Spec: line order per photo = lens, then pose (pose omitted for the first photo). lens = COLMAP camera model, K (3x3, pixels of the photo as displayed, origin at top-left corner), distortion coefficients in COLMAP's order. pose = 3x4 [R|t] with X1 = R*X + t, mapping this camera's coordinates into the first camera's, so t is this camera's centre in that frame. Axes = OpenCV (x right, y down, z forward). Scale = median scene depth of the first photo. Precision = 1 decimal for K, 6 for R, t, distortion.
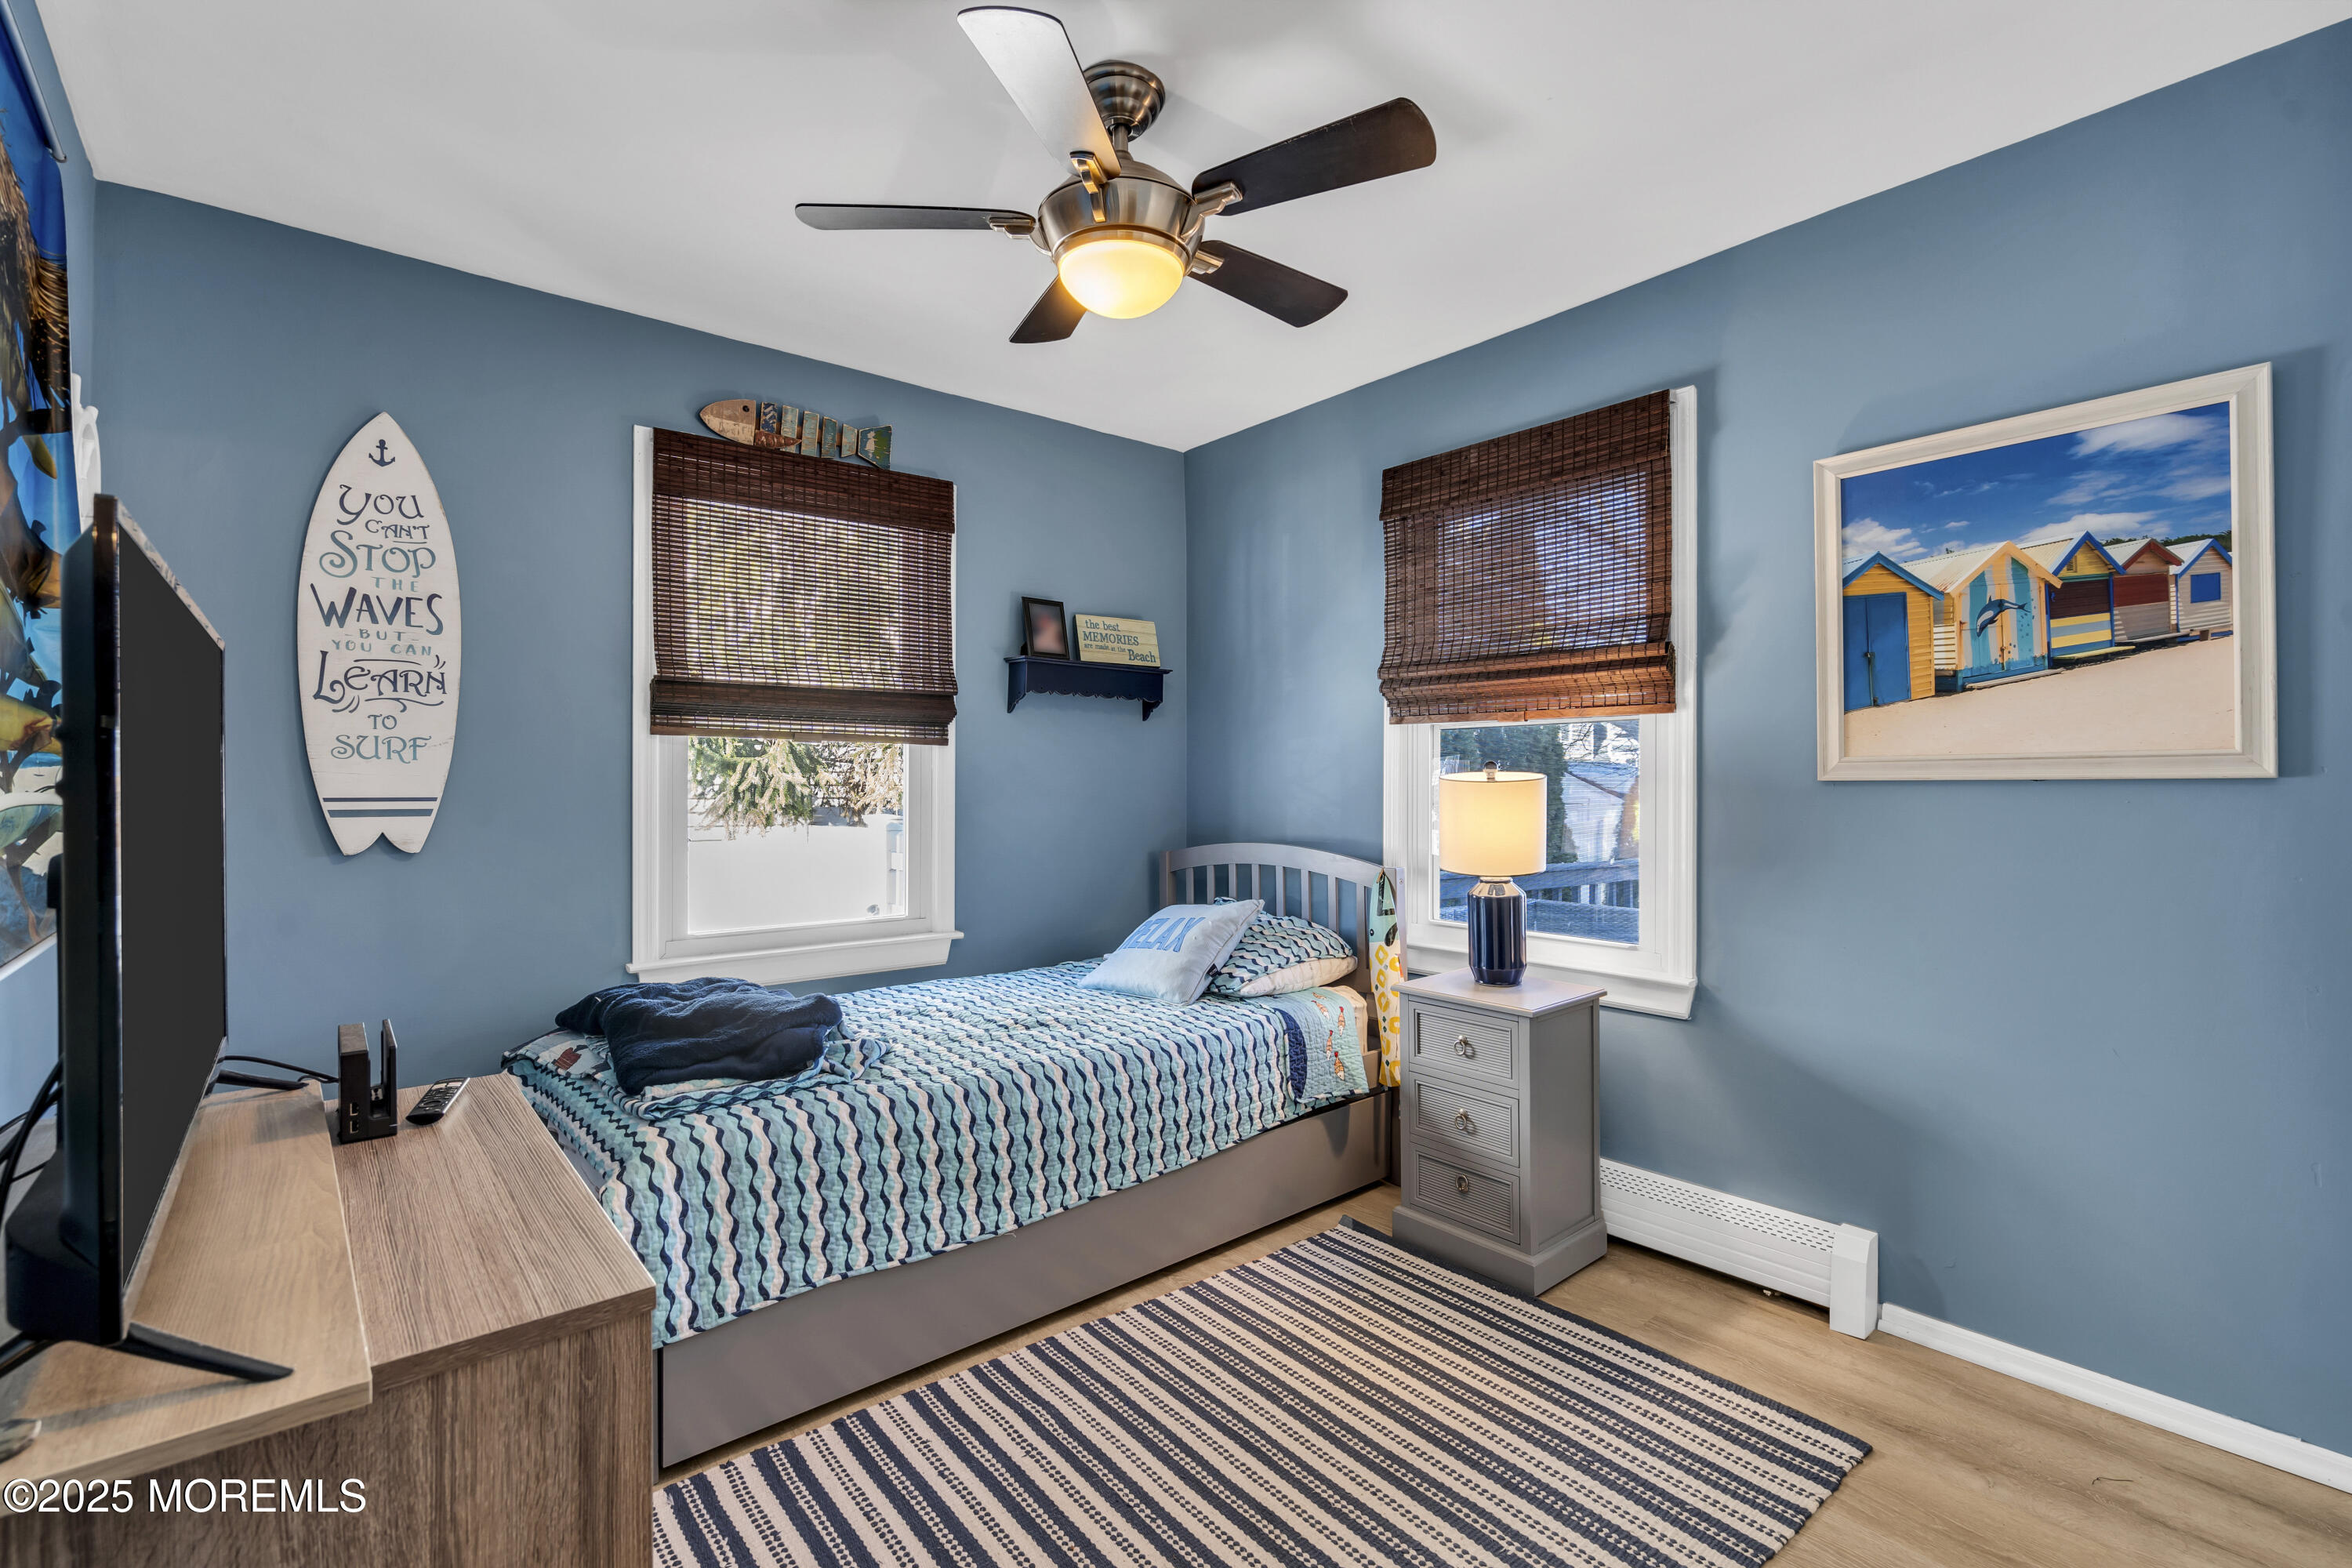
lens RADIAL K [[1099.4, 0, 1176.0], [0, 1099.4, 784.0], [0, 0, 1]] dist [-0.000549, 0.000334]
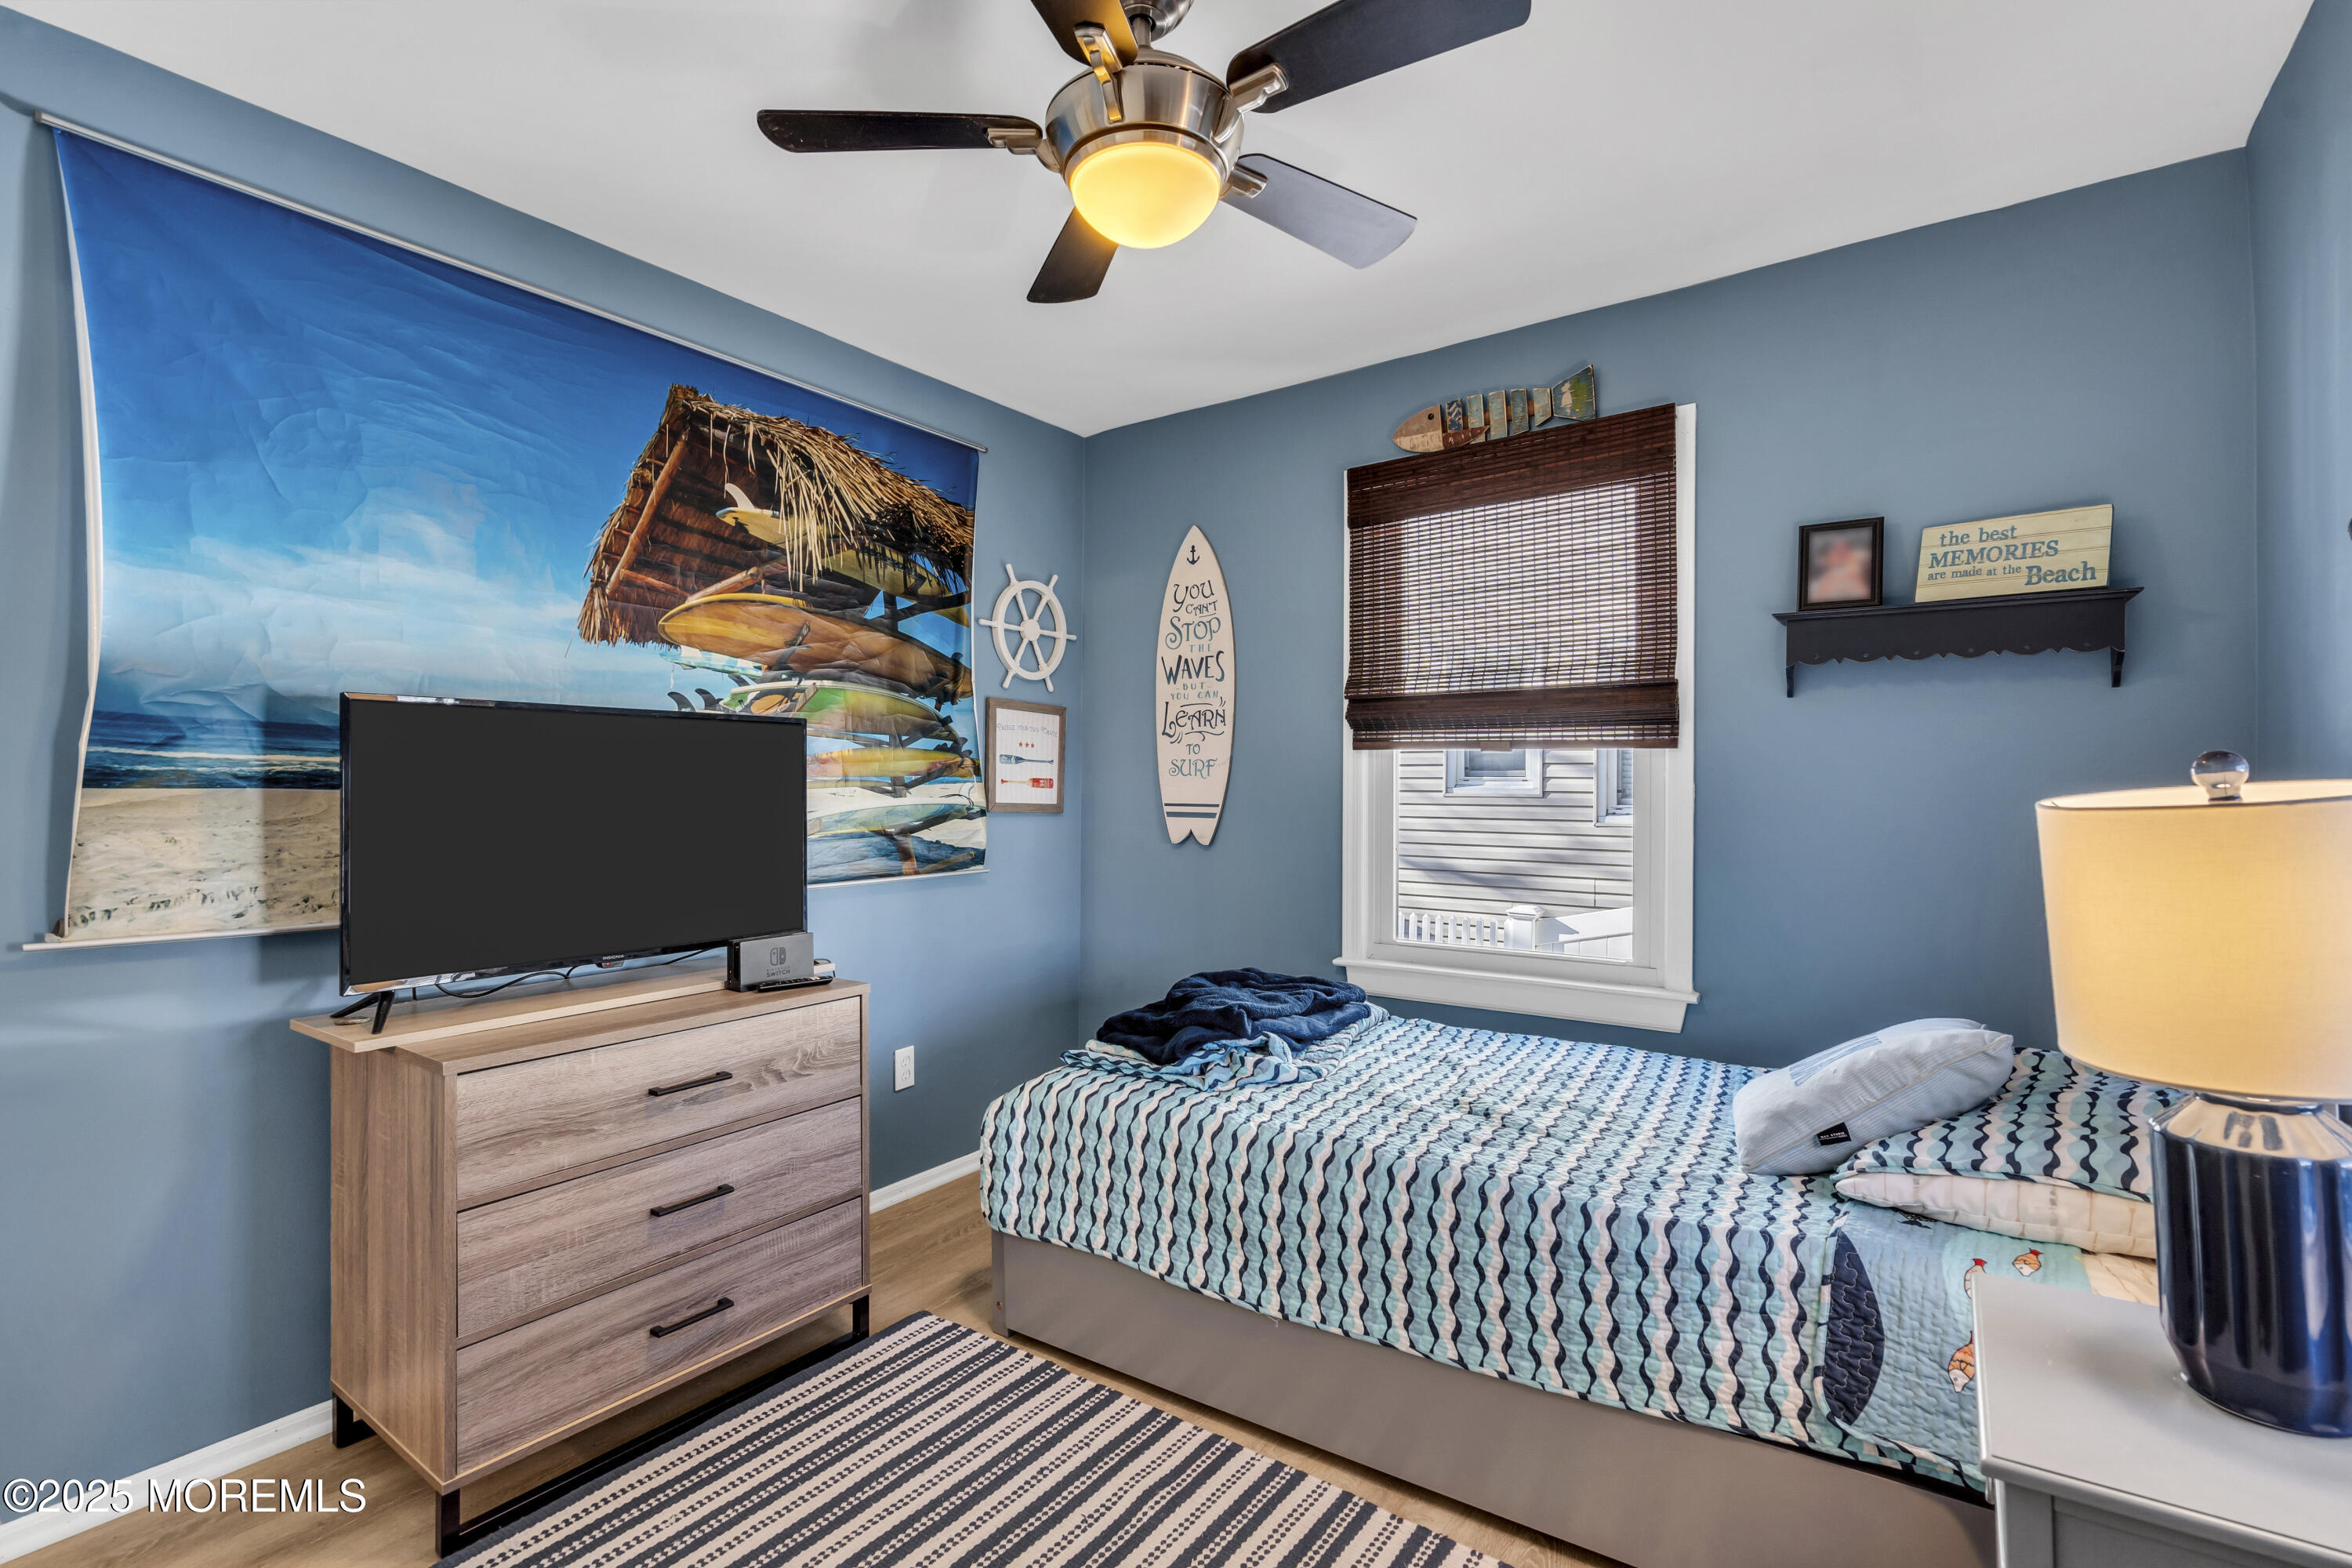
lens RADIAL K [[1068.1, 0, 1166.4], [0, 1068.1, 788.2], [0, 0, 1]] dist [-0.002763, 0.000405]
pose [[0.240293, 0.002033, -0.970698, 0.574848], [-0.005071, 0.999987, 0.000839, -0.007777], [0.970687, 0.004721, 0.240300, 0.639704]]
